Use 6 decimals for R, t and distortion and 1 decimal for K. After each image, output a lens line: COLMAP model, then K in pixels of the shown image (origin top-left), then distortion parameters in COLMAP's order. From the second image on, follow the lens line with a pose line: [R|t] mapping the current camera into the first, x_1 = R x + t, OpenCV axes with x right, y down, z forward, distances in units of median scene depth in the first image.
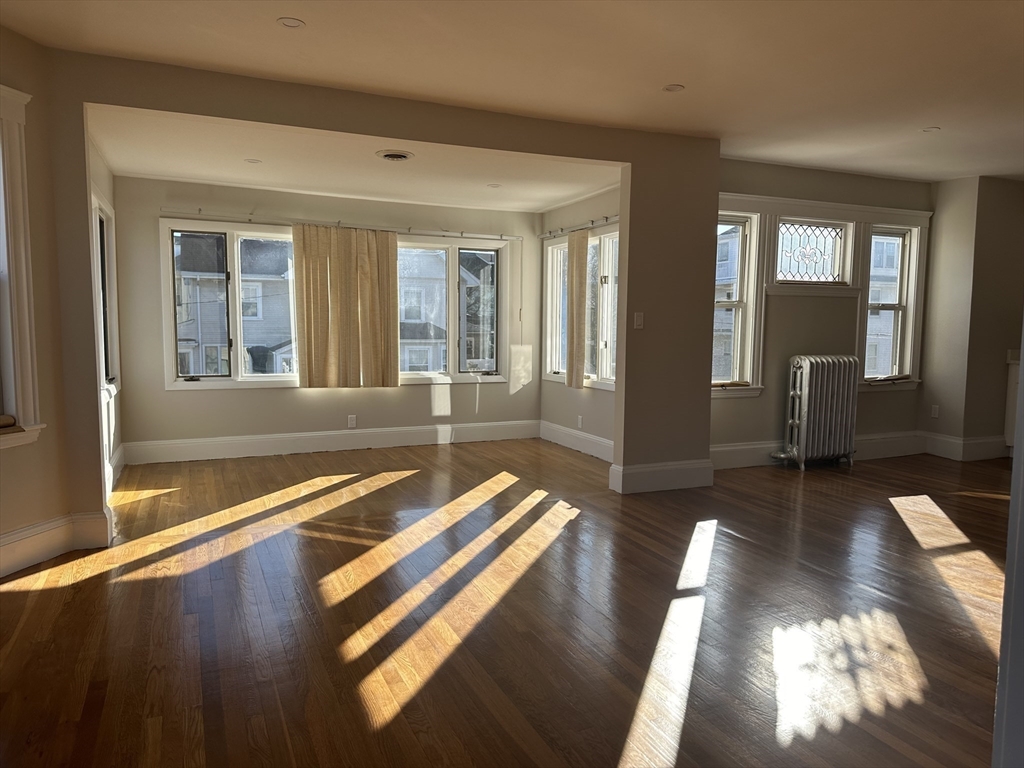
lens RADIAL K [[724.5, 0, 522.7], [0, 724.5, 387.8], [0, 0, 1]] dist [0.060839, -0.028548]
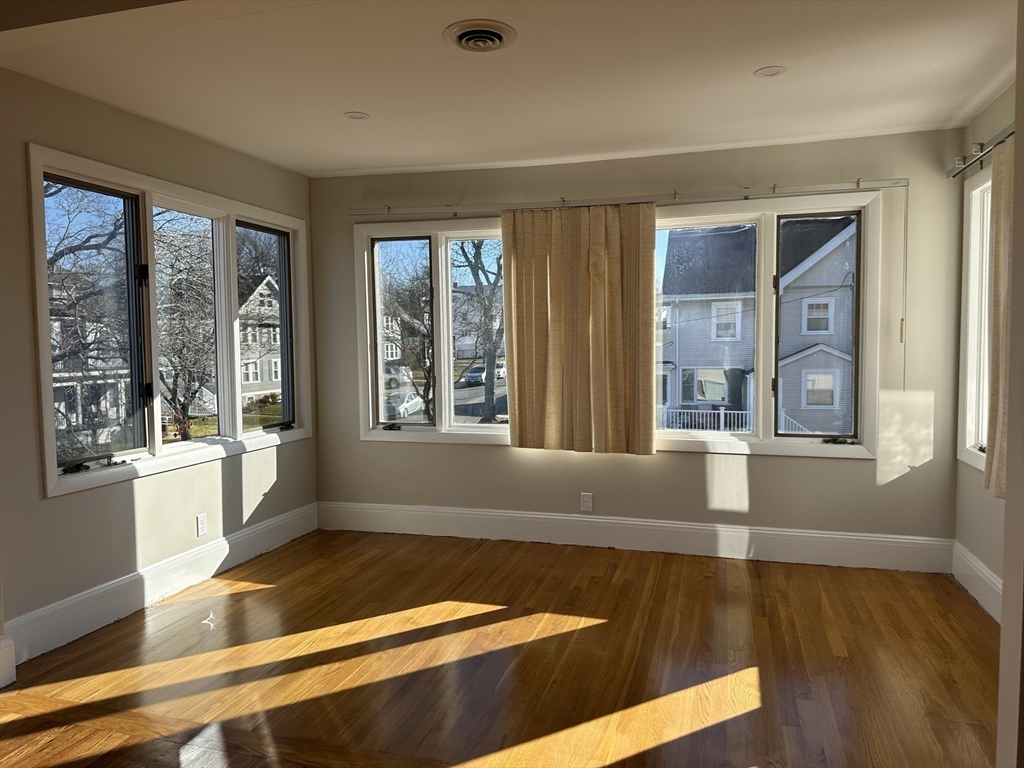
lens RADIAL K [[724.5, 0, 506.8], [0, 724.5, 383.8], [0, 0, 1]] dist [0.060839, -0.028548]
pose [[0.749769, 0.019758, -0.661405, 0.146484], [-0.040837, 0.999030, -0.016449, -0.048039], [0.660439, 0.039343, 0.749849, 0.473614]]
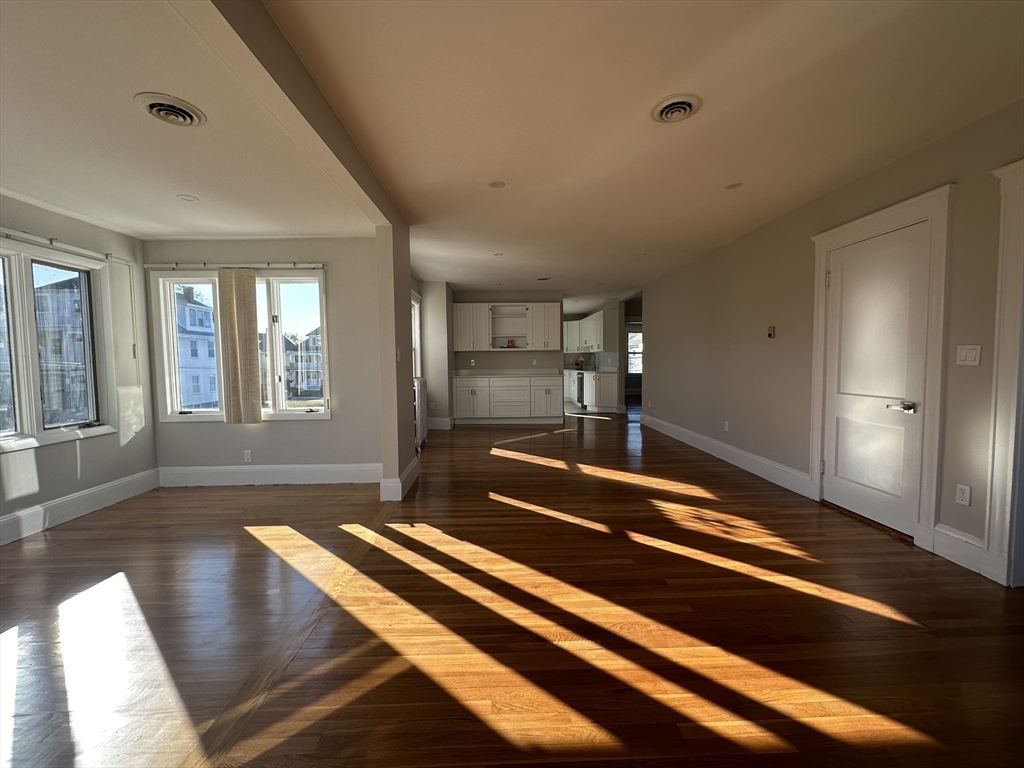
lens RADIAL K [[407.2, 0, 514.8], [0, 407.2, 383.9], [0, 0, 1]] dist [-0.004238, 0.001000]
pose [[0.371895, -0.067654, 0.925806, -0.315485], [0.097504, 0.994671, 0.033520, -0.038216], [-0.923140, 0.077804, 0.376510, 0.445453]]
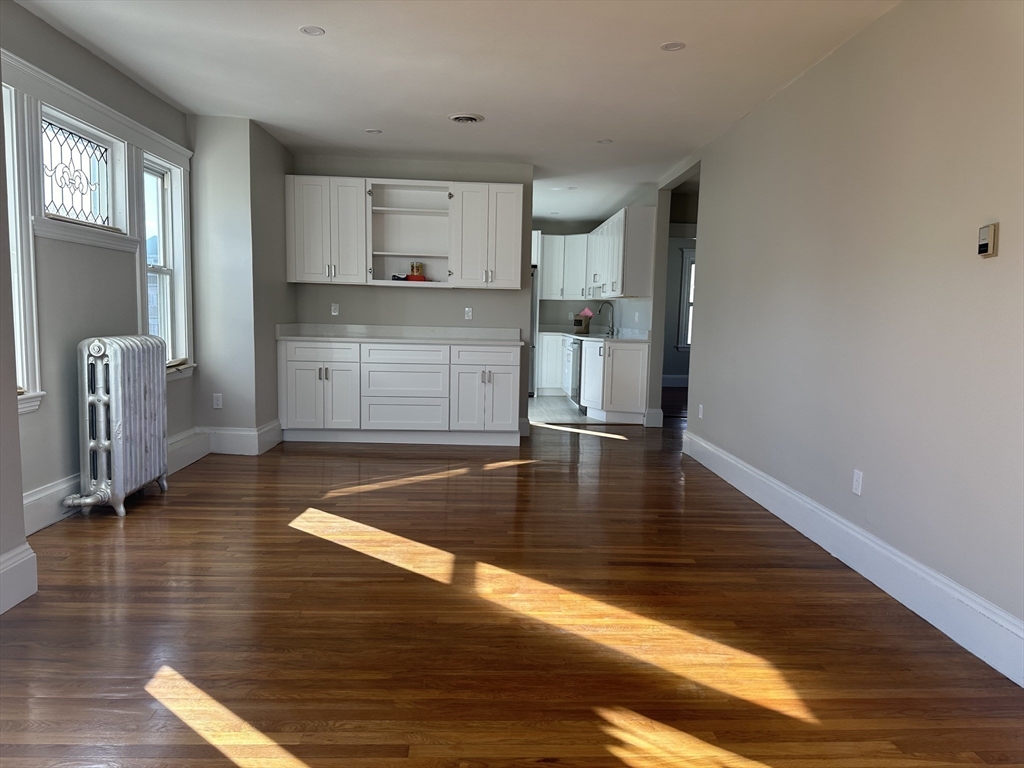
lens RADIAL K [[724.5, 0, 519.4], [0, 724.5, 383.2], [0, 0, 1]] dist [0.060839, -0.028548]
pose [[0.365731, -0.088589, 0.926495, -0.075771], [0.062813, 0.995540, 0.070396, -0.025471], [-0.928599, 0.032450, 0.369664, 0.404151]]
